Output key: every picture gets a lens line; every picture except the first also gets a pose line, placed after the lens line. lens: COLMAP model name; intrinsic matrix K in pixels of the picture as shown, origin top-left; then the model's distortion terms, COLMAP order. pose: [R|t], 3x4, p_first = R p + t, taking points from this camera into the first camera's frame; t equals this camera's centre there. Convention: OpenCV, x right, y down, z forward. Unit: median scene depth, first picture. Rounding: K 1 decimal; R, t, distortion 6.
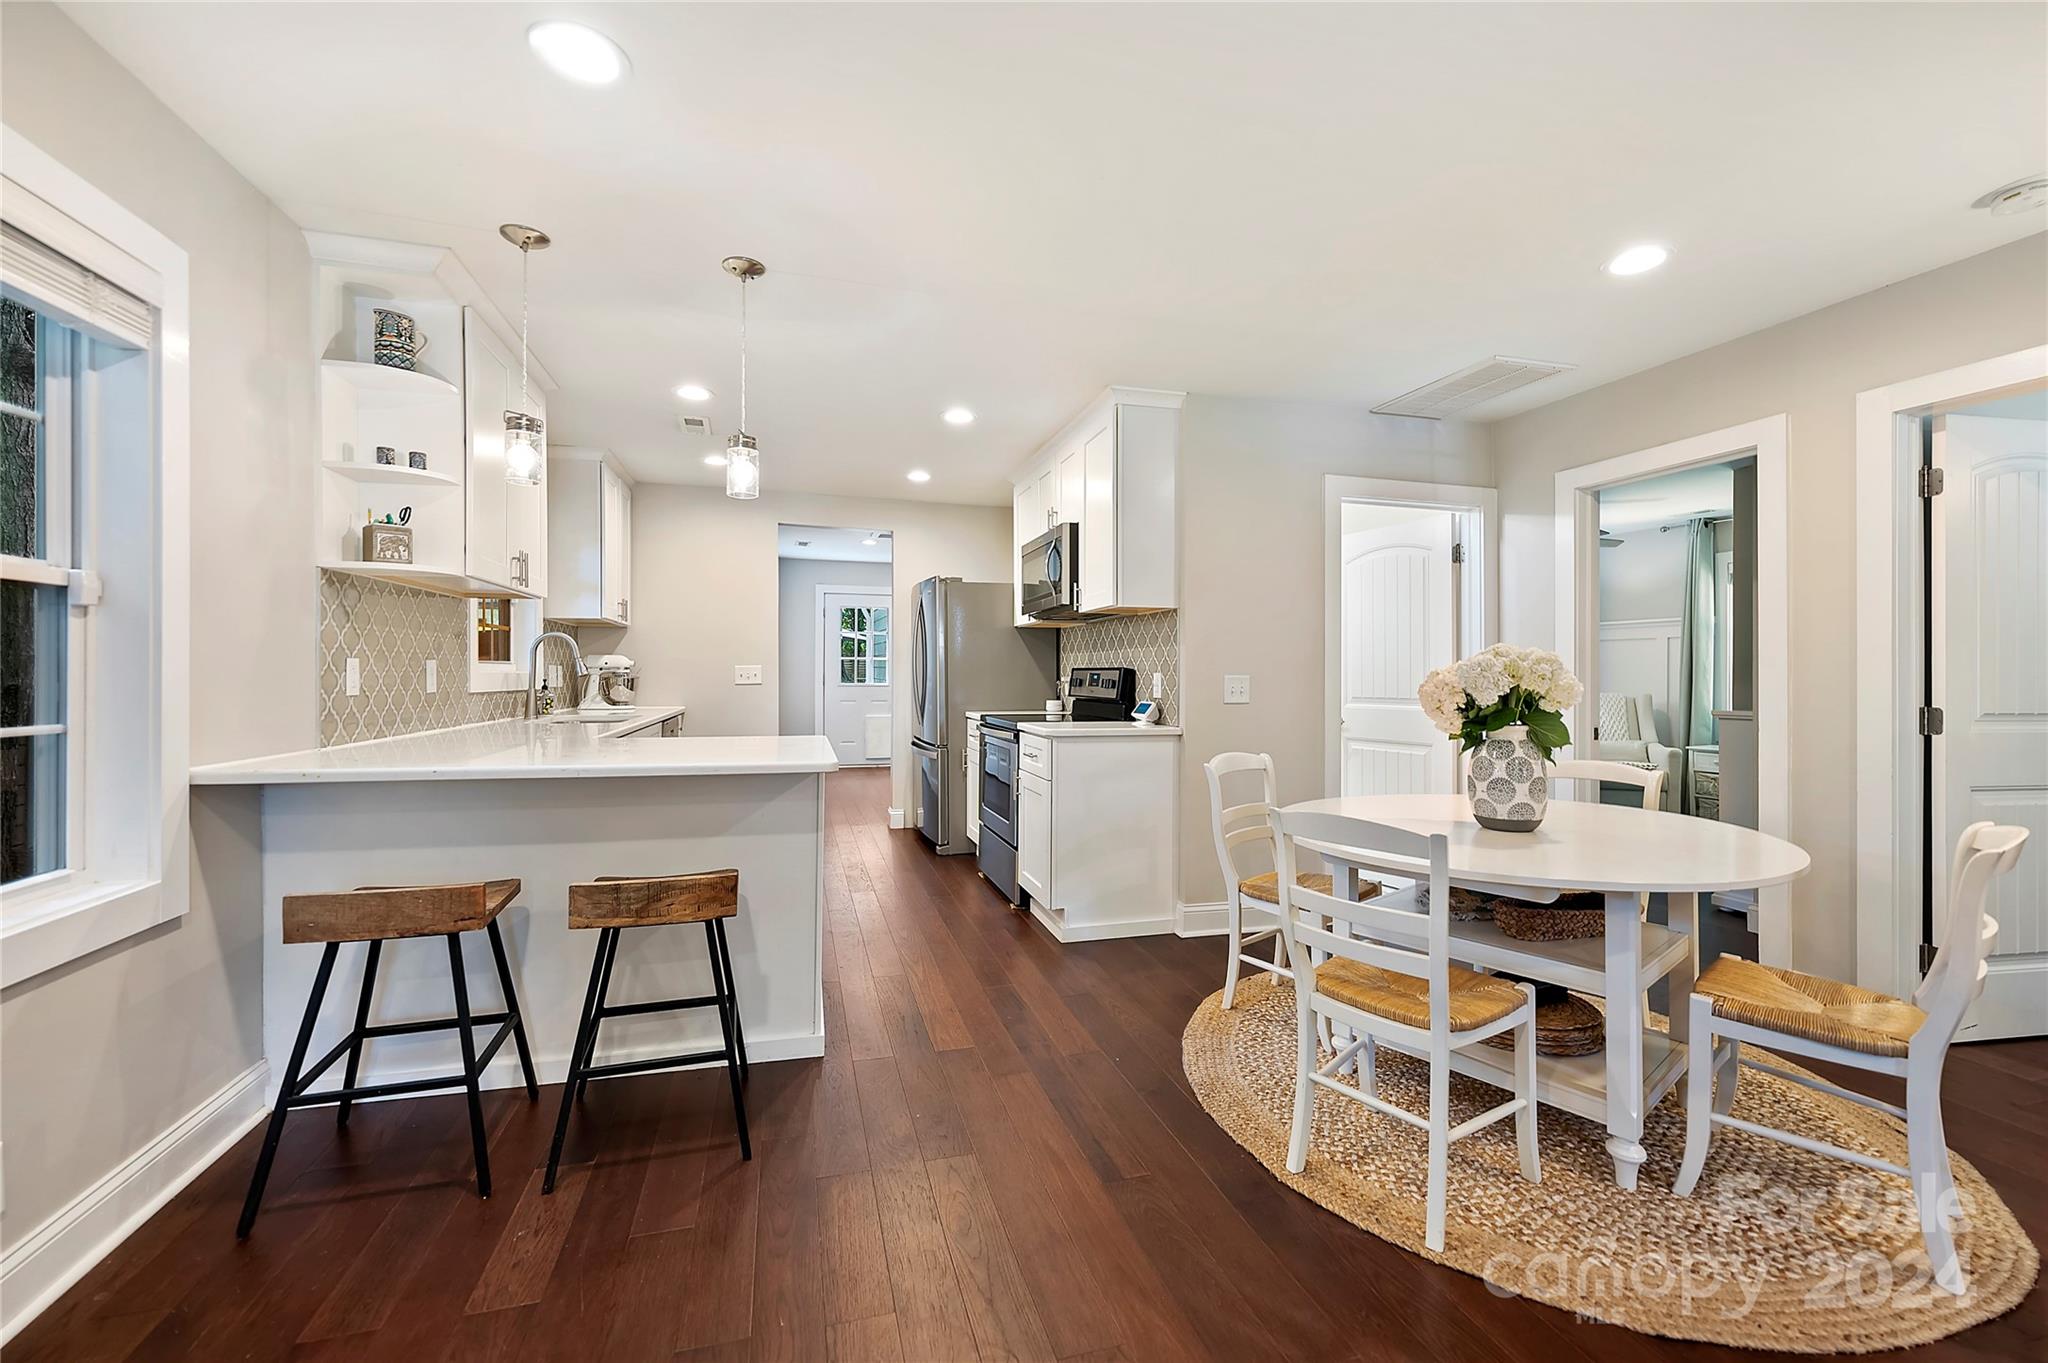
lens RADIAL K [[809.4, 0, 1024.5], [0, 809.4, 669.7], [0, 0, 1]] dist [0.000665, 0.000028]
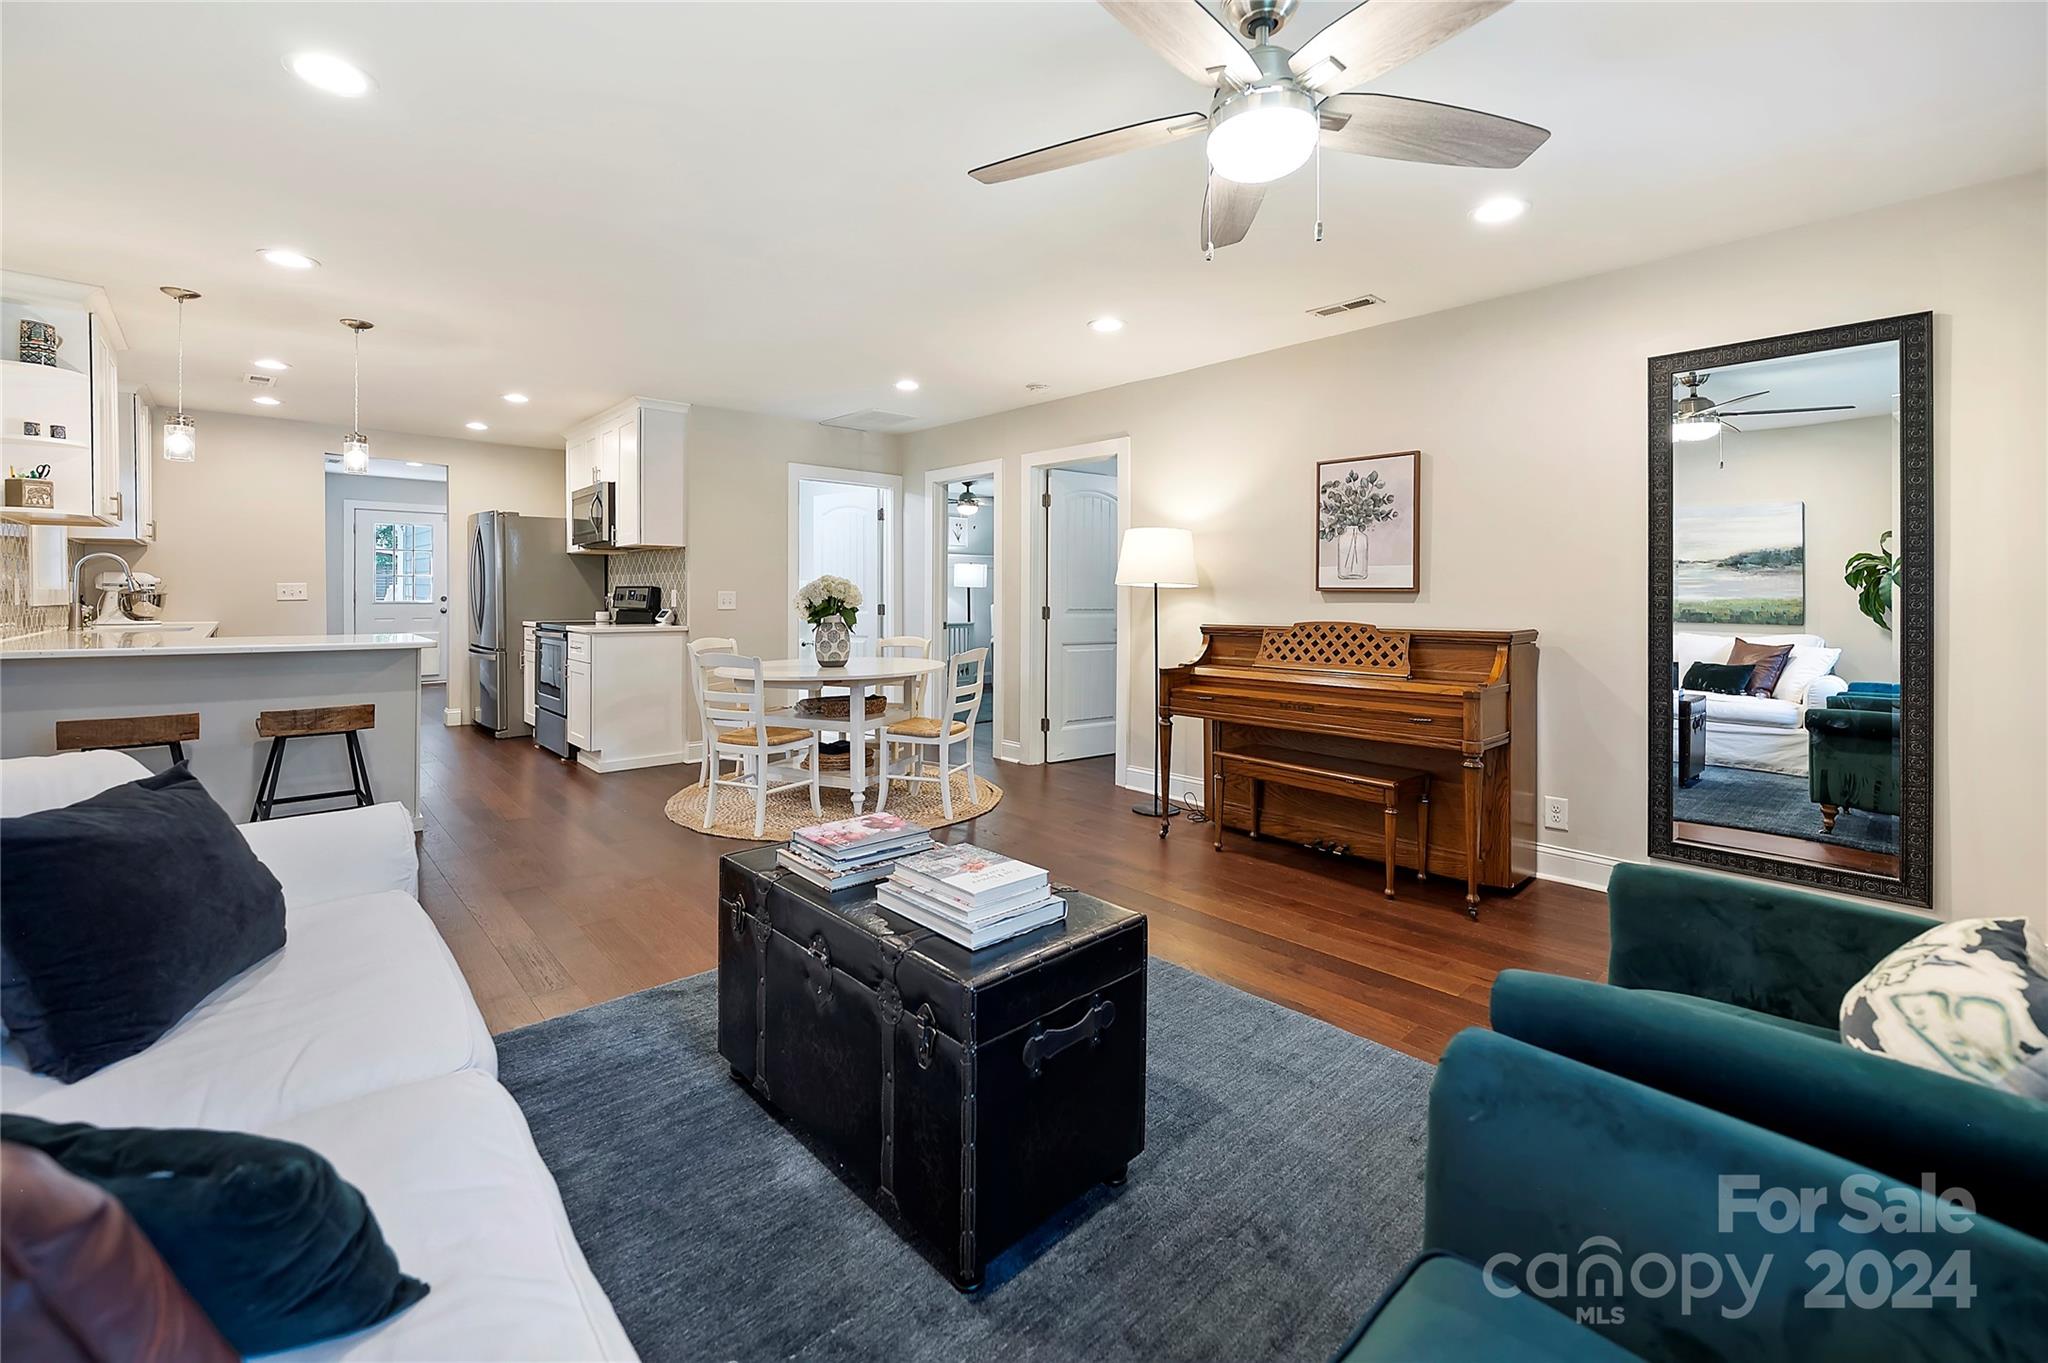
lens RADIAL K [[857.5, 0, 1016.9], [0, 857.5, 598.5], [0, 0, 1]] dist [-0.001815, -0.000013]
pose [[0.898684, -0.002881, 0.438587, 0.040986], [-0.002207, 0.999936, 0.011090, 0.000977], [-0.438591, -0.010935, 0.898620, -0.652592]]
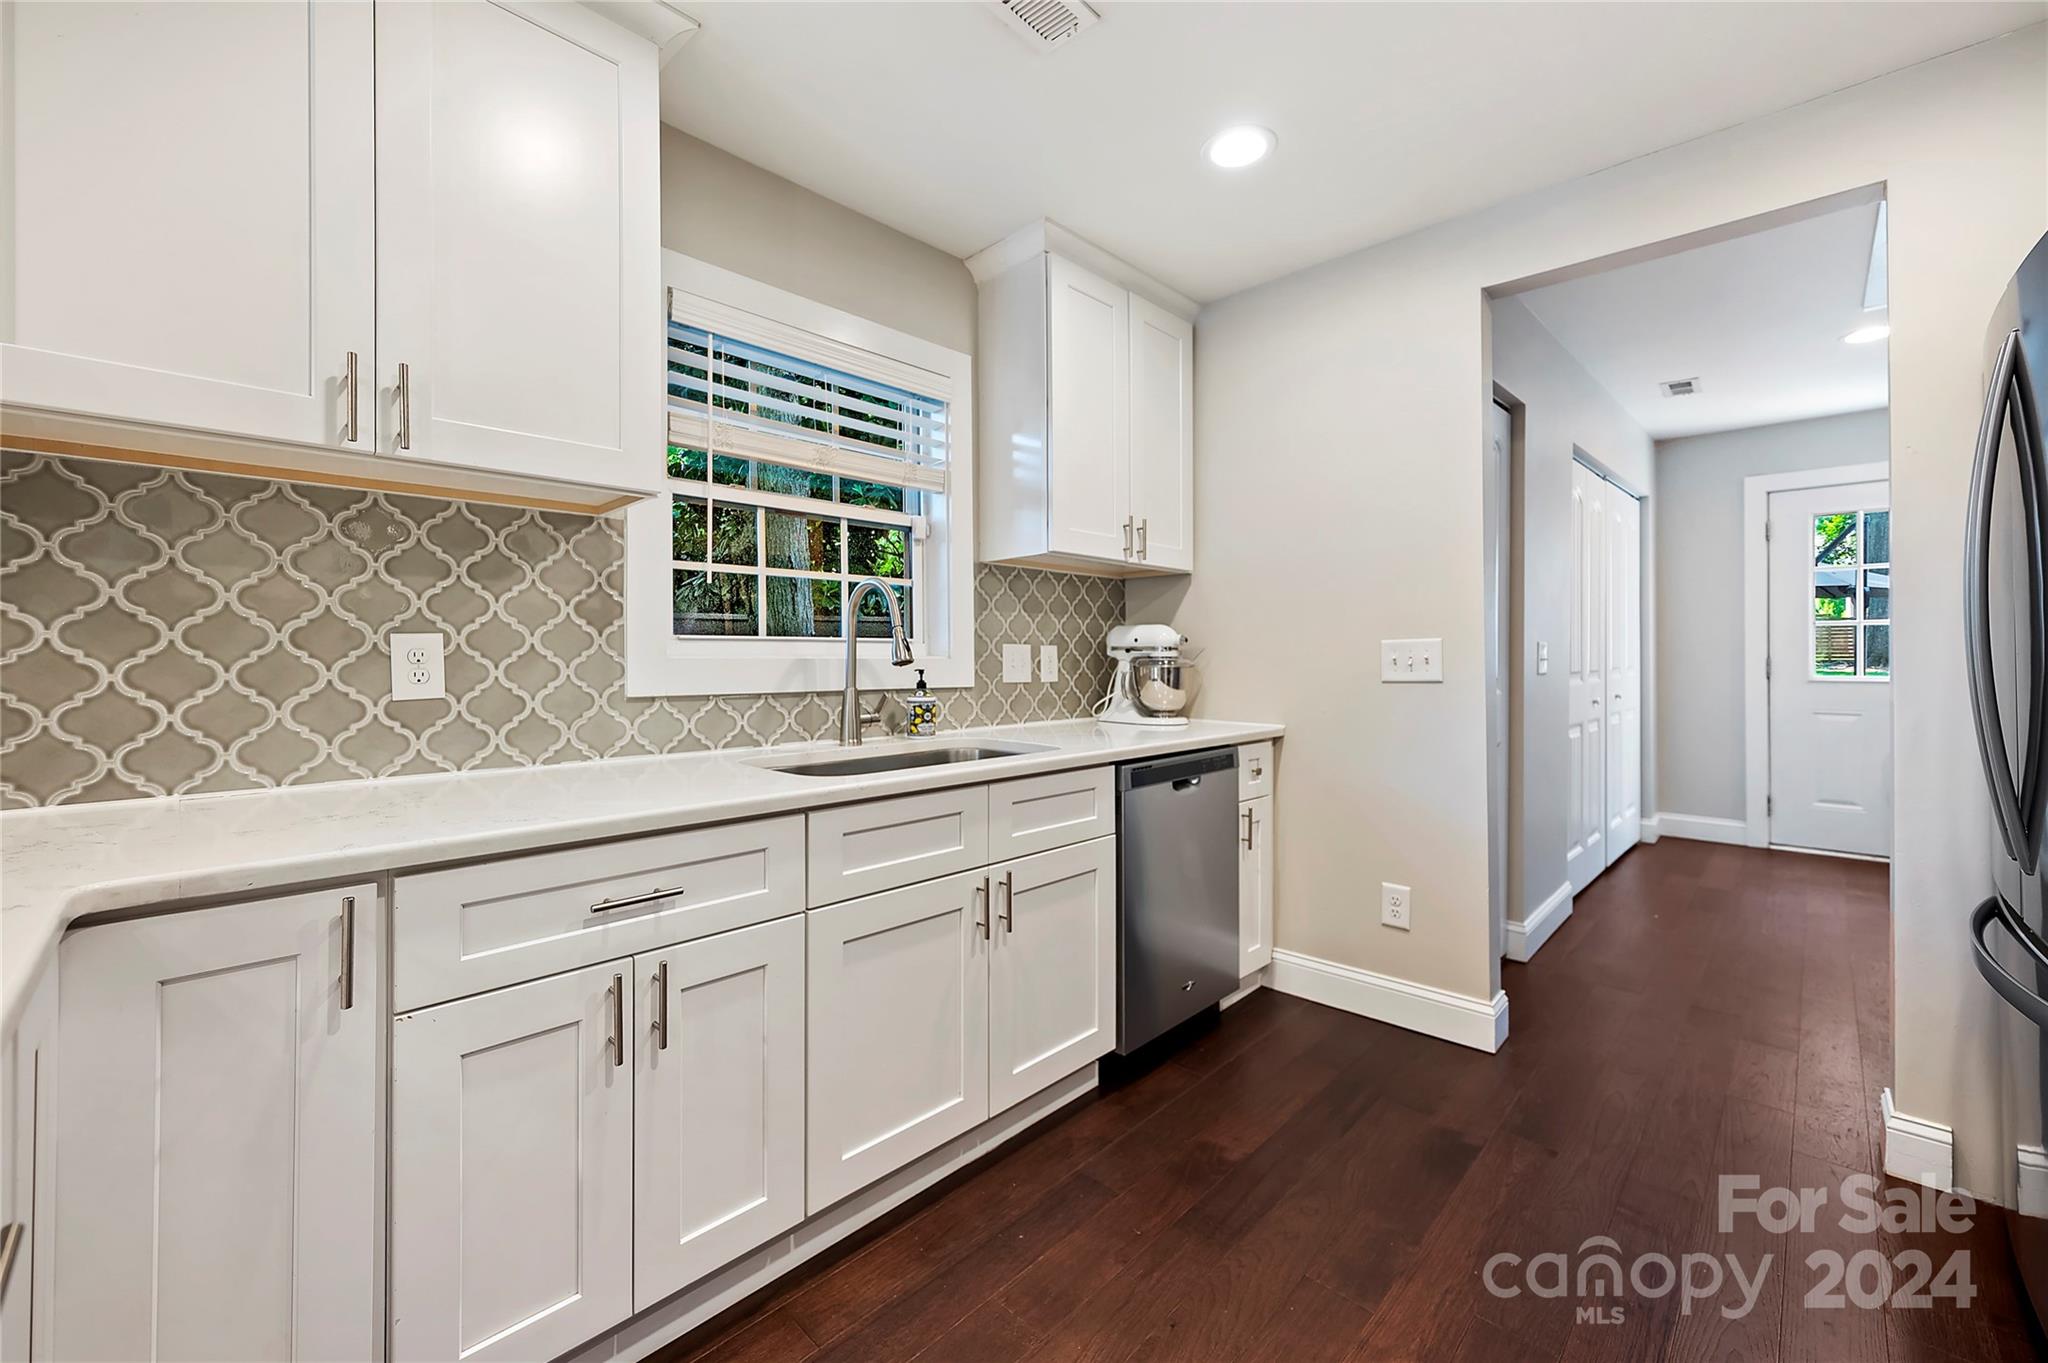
lens RADIAL K [[823.2, 0, 1024.1], [0, 823.2, 657.8], [0, 0, 1]] dist [0.001990, 0.000361]
pose [[0.494458, -0.001953, -0.869199, -0.083958], [0.007343, 0.999971, 0.001931, 0.003802], [0.869170, -0.007337, 0.494458, 0.853911]]
